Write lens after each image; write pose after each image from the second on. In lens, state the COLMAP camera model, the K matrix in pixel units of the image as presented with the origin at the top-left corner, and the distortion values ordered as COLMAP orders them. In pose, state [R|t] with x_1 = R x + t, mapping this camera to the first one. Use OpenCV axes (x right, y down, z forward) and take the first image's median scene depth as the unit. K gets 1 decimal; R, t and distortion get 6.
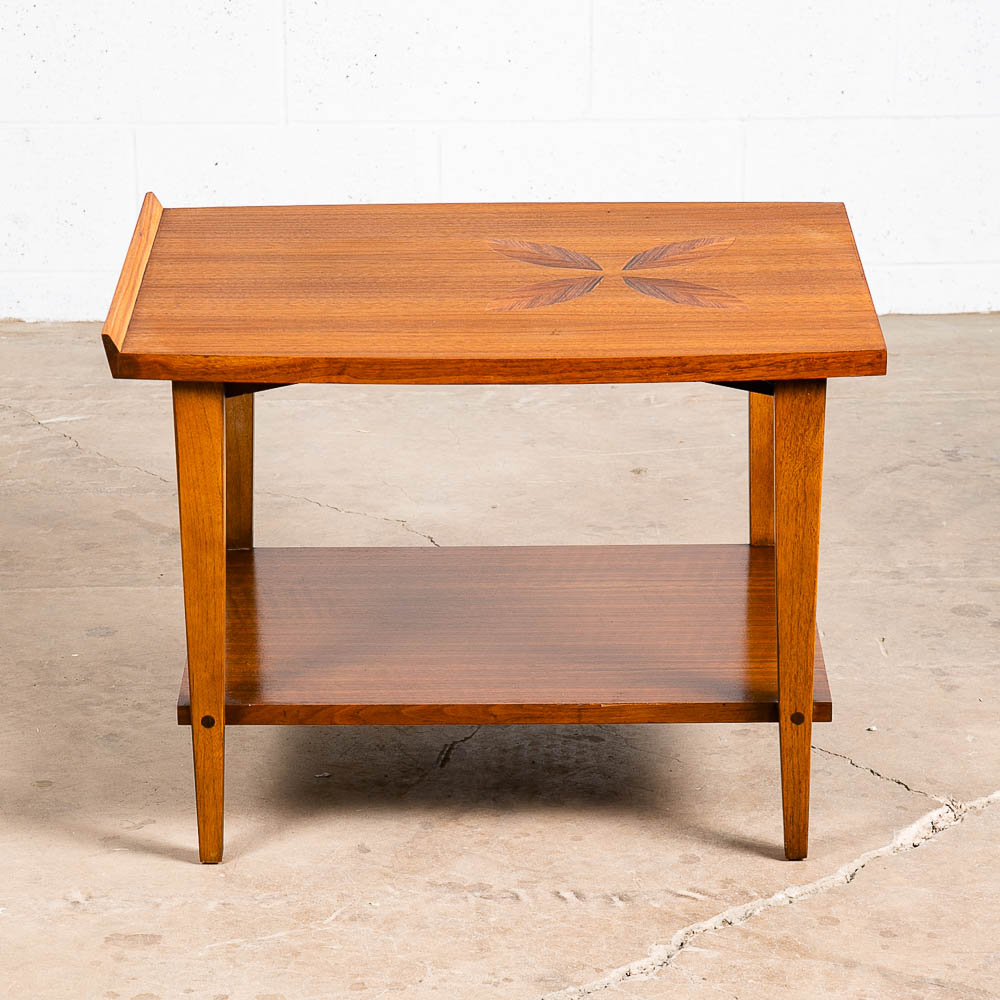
lens RADIAL K [[4051.5, 0, 495.0], [0, 4051.5, 505.6], [0, 0, 1]] dist [0.373244, 0.000000]
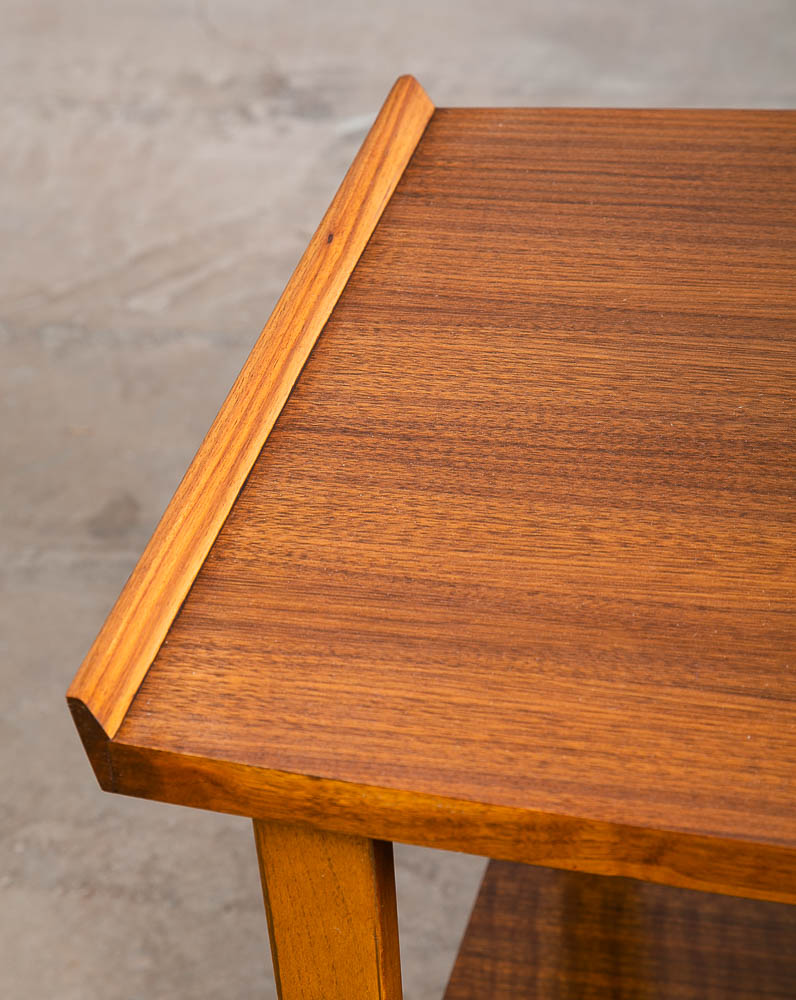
lens RADIAL K [[3151.4, 0, 387.1], [0, 3151.4, 503.4], [0, 0, 1]] dist [0.472443, 0.000000]
pose [[0.967594, 0.082742, -0.238572, 0.006017], [-0.017221, 0.964213, 0.264567, -0.137224], [0.251925, -0.251885, 0.934392, 0.693168]]
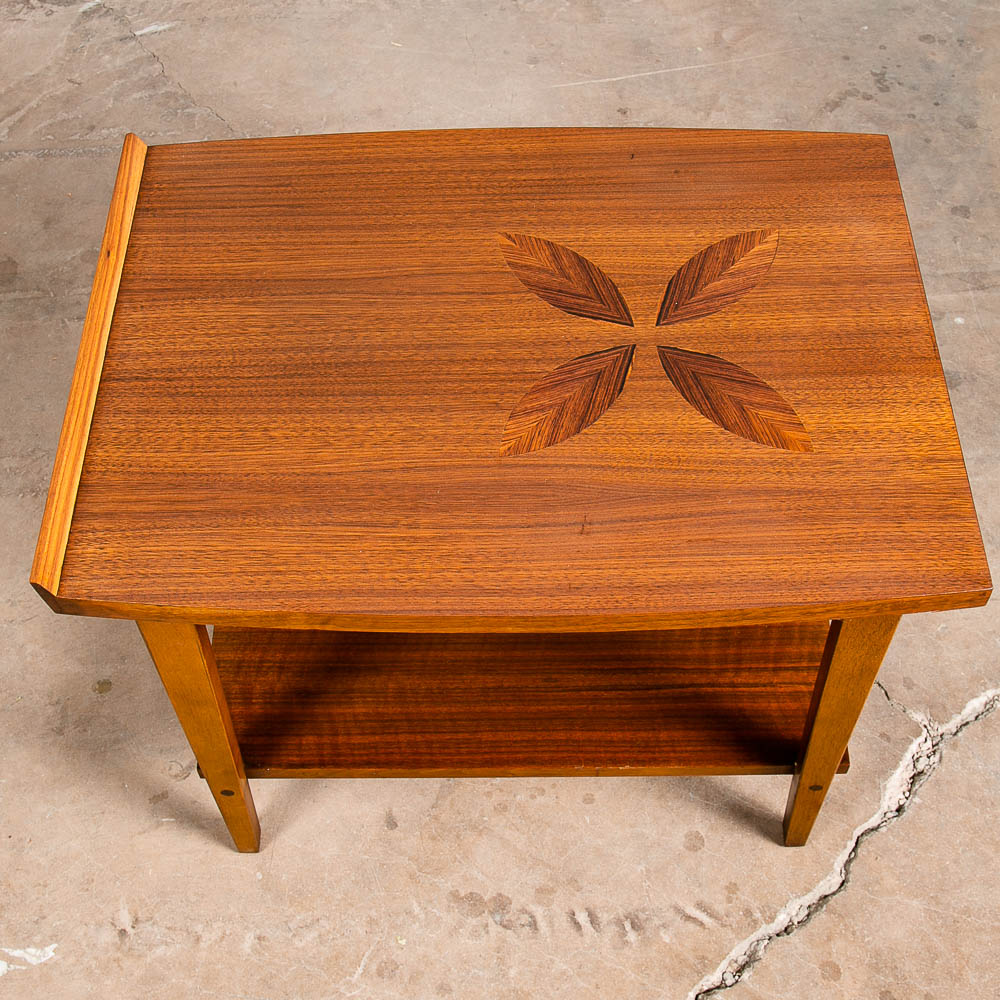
lens RADIAL K [[1510.4, 0, 490.1], [0, 1510.4, 489.7], [0, 0, 1]] dist [-0.037236, 0.000000]
pose [[0.999908, -0.009315, -0.009852, -0.001340], [0.013253, 0.824954, 0.565045, -0.217171], [0.002864, -0.565123, 0.825001, 0.731437]]
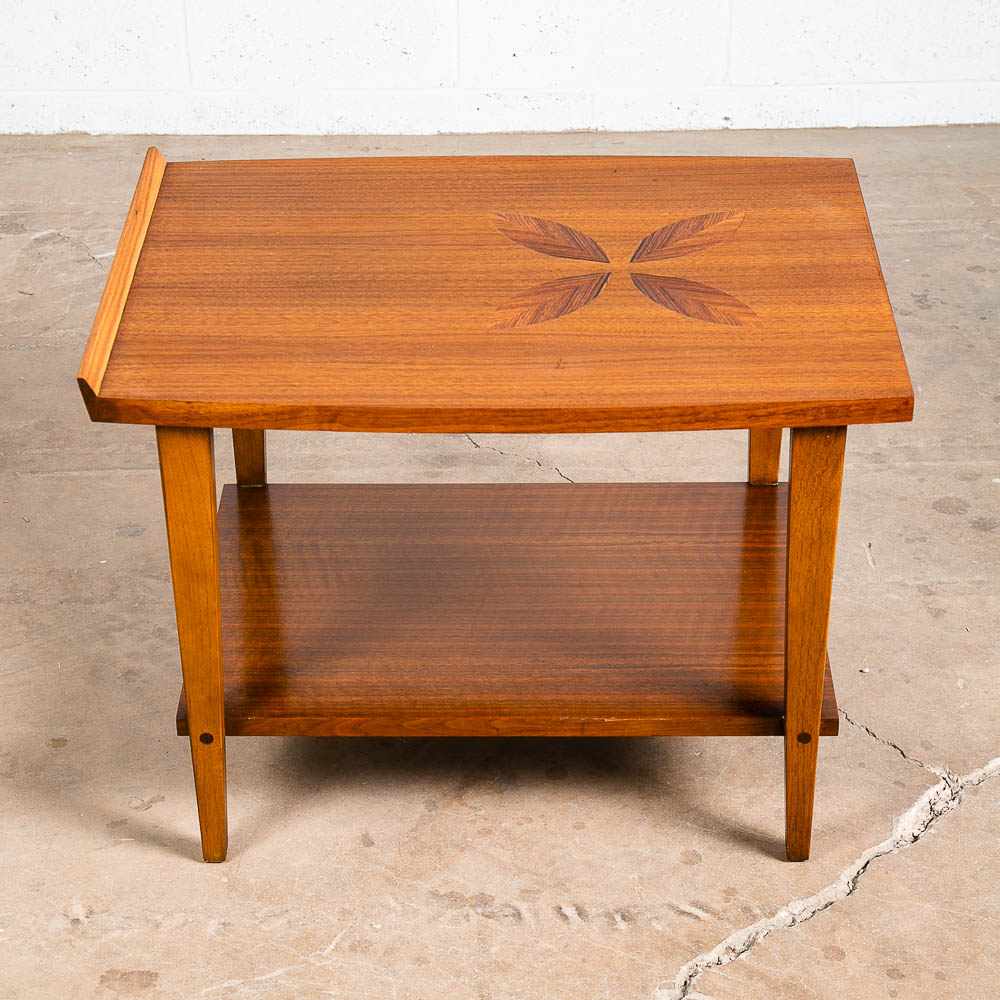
lens RADIAL K [[2603.0, 0, 498.4], [0, 2603.0, 503.9], [0, 0, 1]] dist [0.214974, 0.000000]
pose [[0.999967, 0.002629, -0.007742, 0.005035], [-0.001055, 0.980446, 0.196787, -0.127195], [0.008108, -0.196772, 0.980416, 0.386710]]
